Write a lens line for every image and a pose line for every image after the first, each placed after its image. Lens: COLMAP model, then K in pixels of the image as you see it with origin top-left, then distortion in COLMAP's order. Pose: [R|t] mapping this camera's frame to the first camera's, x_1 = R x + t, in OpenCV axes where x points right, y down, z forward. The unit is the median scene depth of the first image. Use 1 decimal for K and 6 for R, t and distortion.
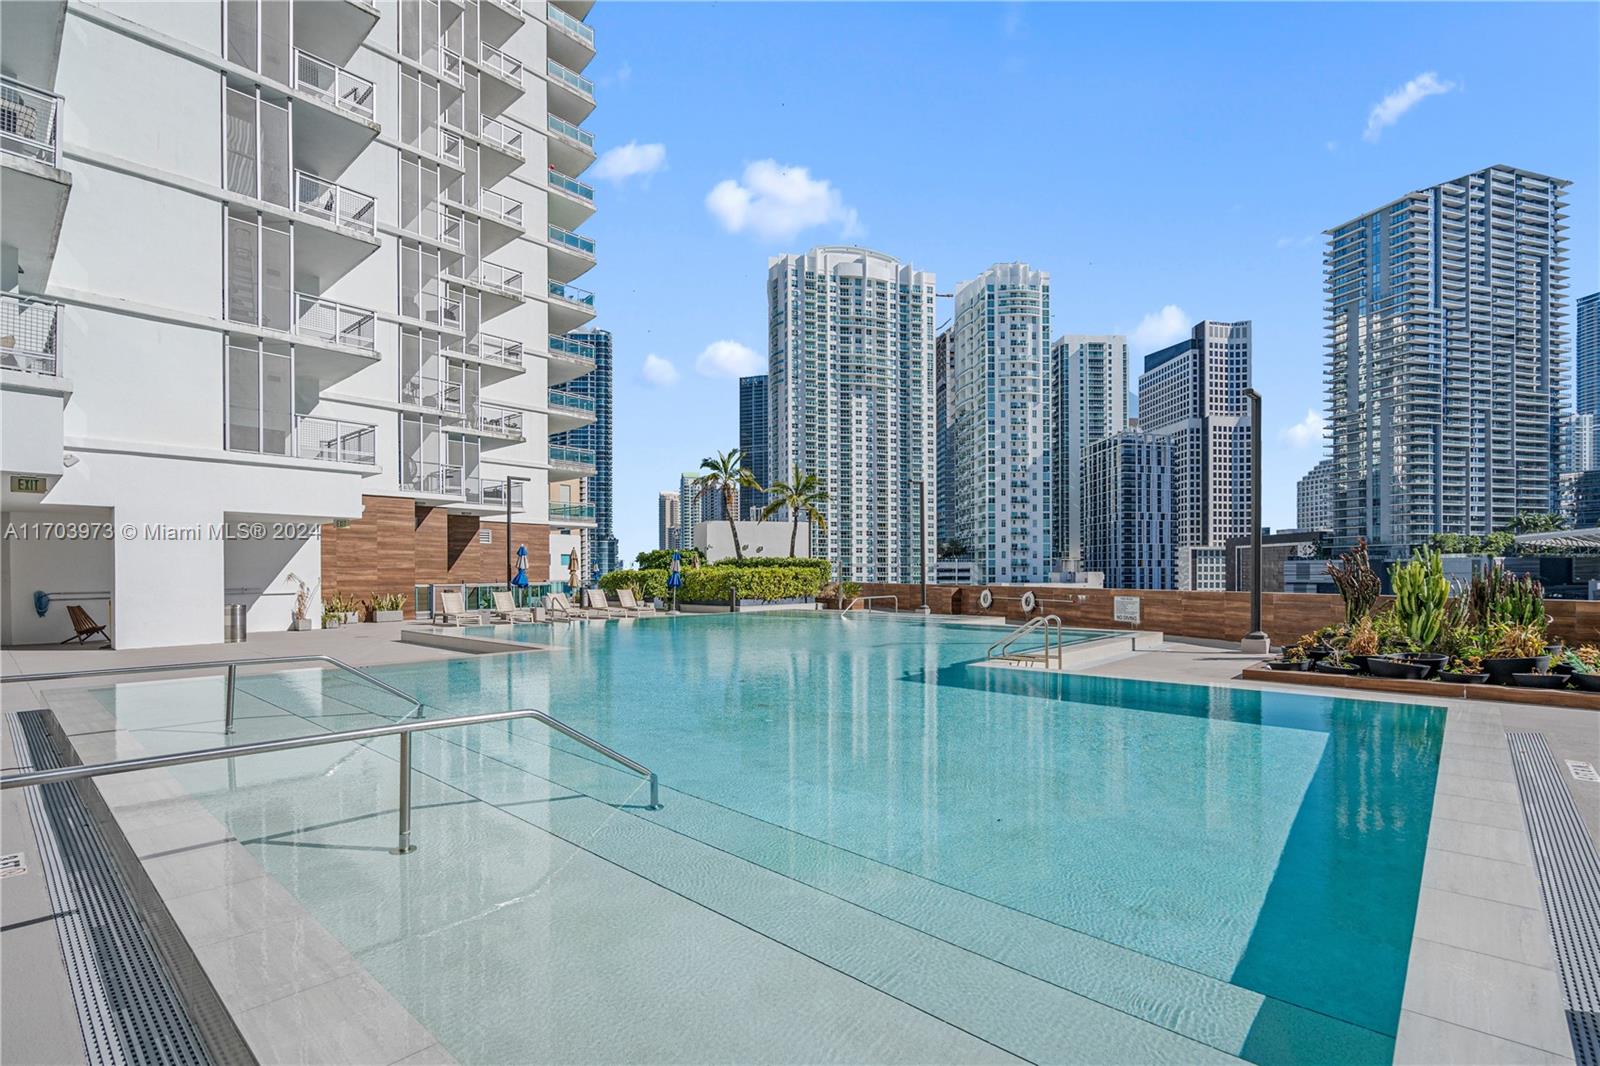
lens RADIAL K [[752.2, 0, 799.7], [0, 752.2, 577.1], [0, 0, 1]] dist [0.008378, -0.000856]
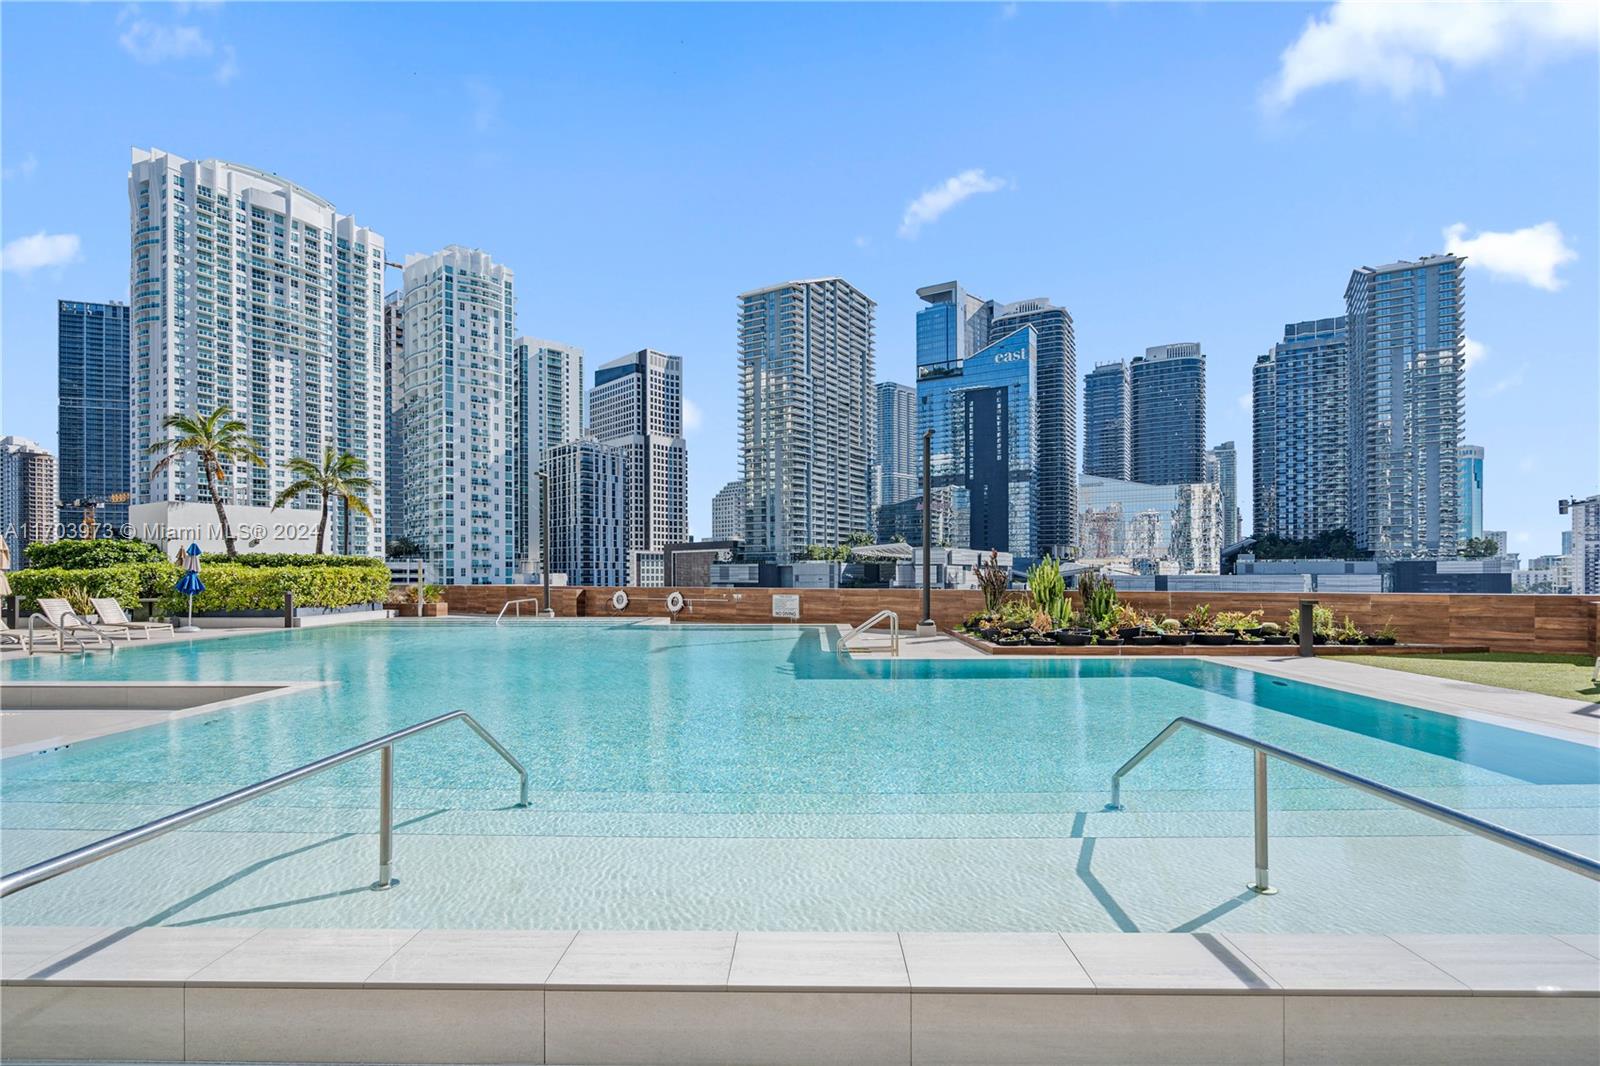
lens RADIAL K [[752.2, 0, 792.7], [0, 752.2, 575.5], [0, 0, 1]] dist [0.008378, -0.000856]
pose [[0.762070, -0.000334, 0.647495, -0.029236], [0.003050, 0.999991, -0.003074, -0.000018], [-0.647488, 0.004318, 0.762064, 0.012659]]
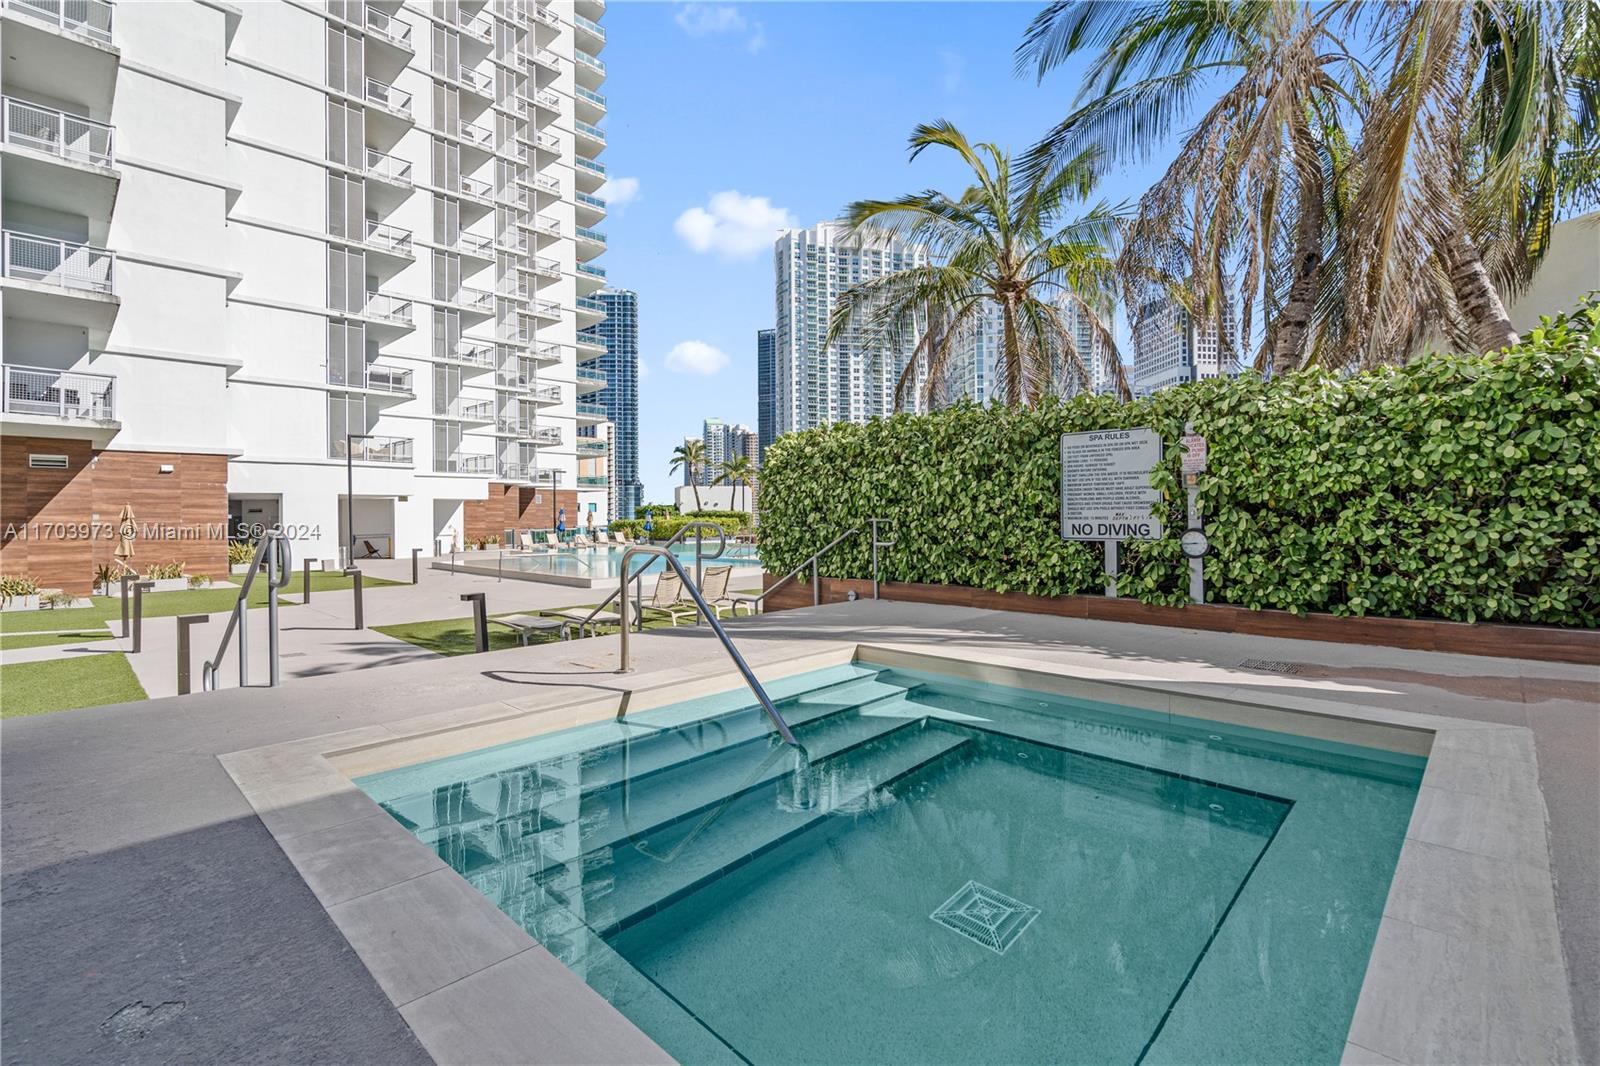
lens RADIAL K [[752.2, 0, 797.1], [0, 752.2, 513.5], [0, 0, 1]] dist [0.008378, -0.000856]
pose [[0.999097, -0.004311, -0.042264, 0.037776], [0.004082, 0.999977, -0.005502, -0.002256], [0.042286, 0.005325, 0.999091, -0.108283]]
